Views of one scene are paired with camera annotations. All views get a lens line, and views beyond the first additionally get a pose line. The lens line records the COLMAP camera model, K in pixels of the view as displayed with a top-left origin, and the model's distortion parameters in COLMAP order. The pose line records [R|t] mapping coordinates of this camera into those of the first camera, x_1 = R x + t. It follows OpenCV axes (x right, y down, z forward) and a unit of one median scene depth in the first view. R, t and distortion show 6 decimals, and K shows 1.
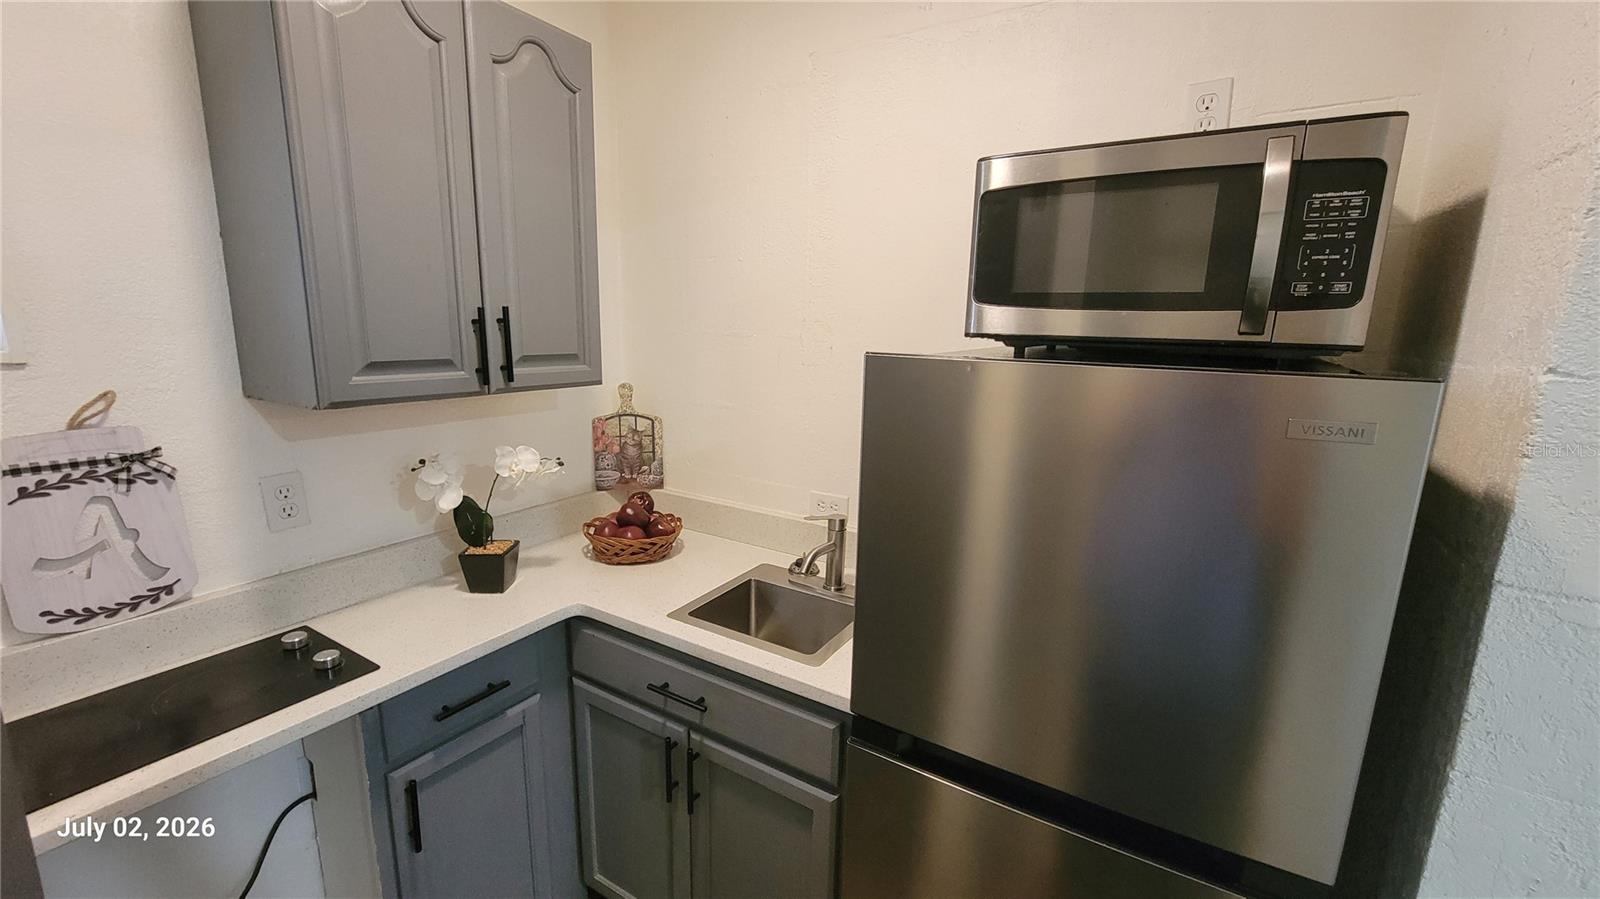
lens RADIAL K [[651.2, 0, 791.8], [0, 651.2, 451.0], [0, 0, 1]] dist [-0.004349, 0.004015]
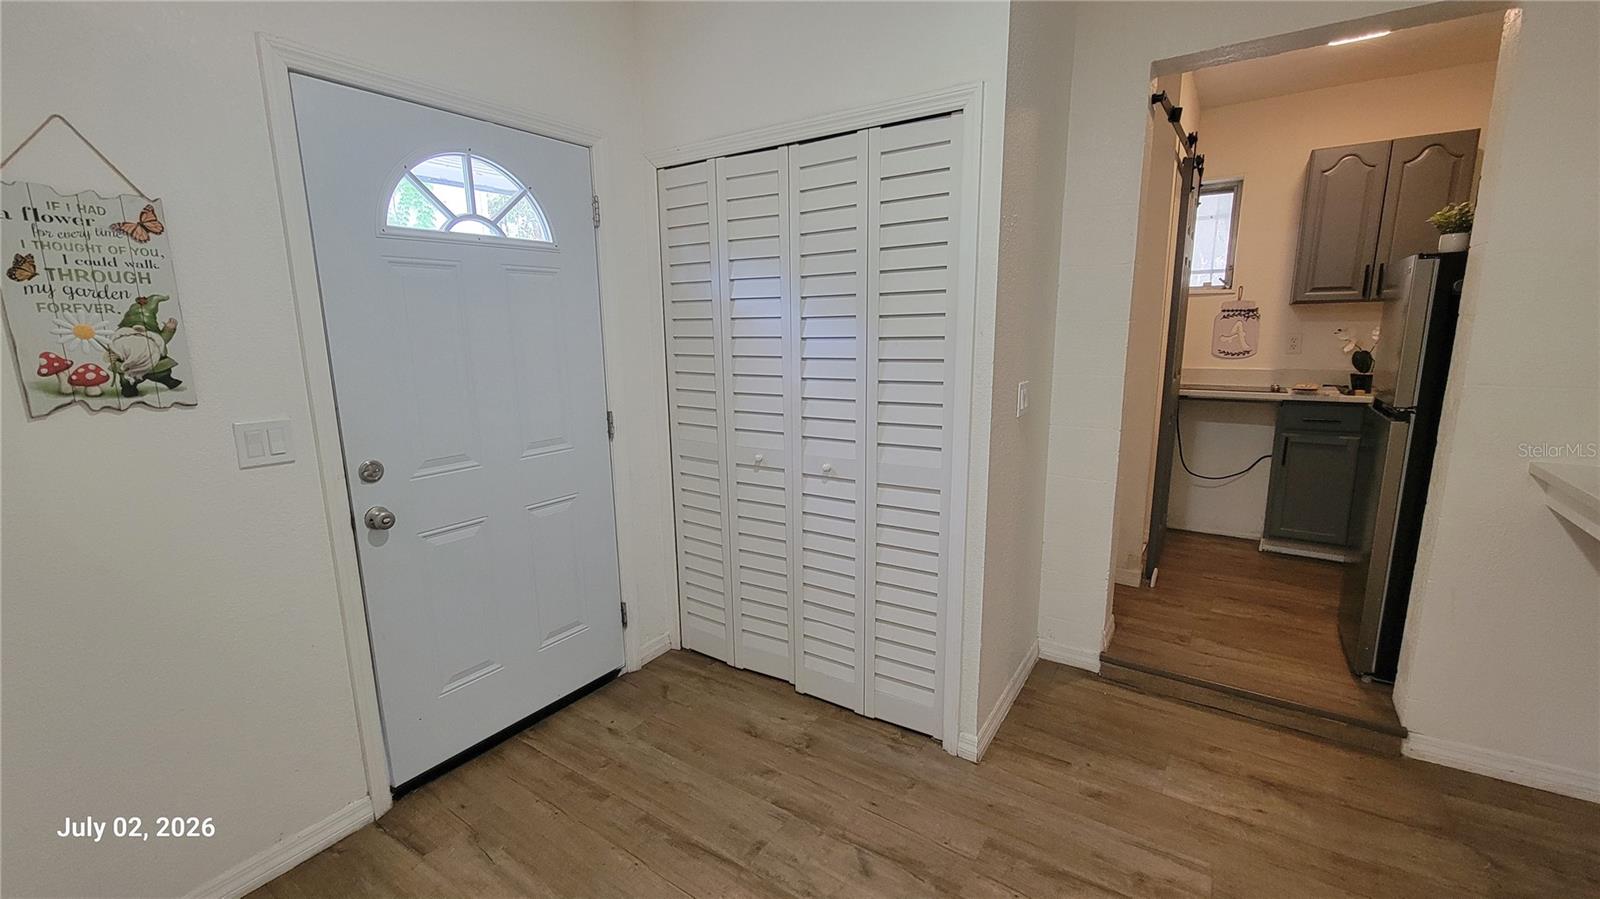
lens RADIAL K [[651.2, 0, 791.8], [0, 651.2, 451.0], [0, 0, 1]] dist [-0.004349, 0.004015]
pose [[-0.050680, 0.167177, -0.984623, 2.086244], [-0.182718, 0.967698, 0.173708, 0.417742], [0.981858, 0.188712, -0.018497, -0.947232]]
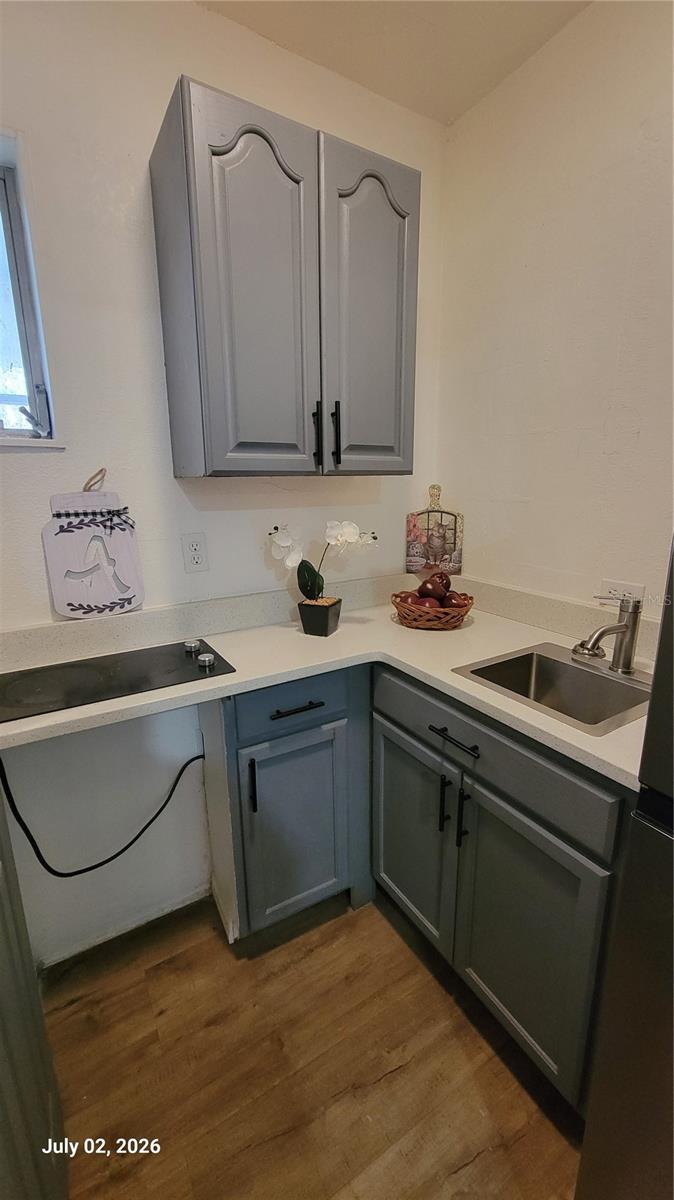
lens RADIAL K [[488.4, 0, 338.0], [0, 488.4, 593.5], [0, 0, 1]] dist [-0.004349, 0.004015]
pose [[0.891957, 0.073786, -0.446058, 0.002387], [-0.061059, 0.997213, 0.042861, 0.098022], [0.447978, -0.010995, 0.893977, 0.156948]]
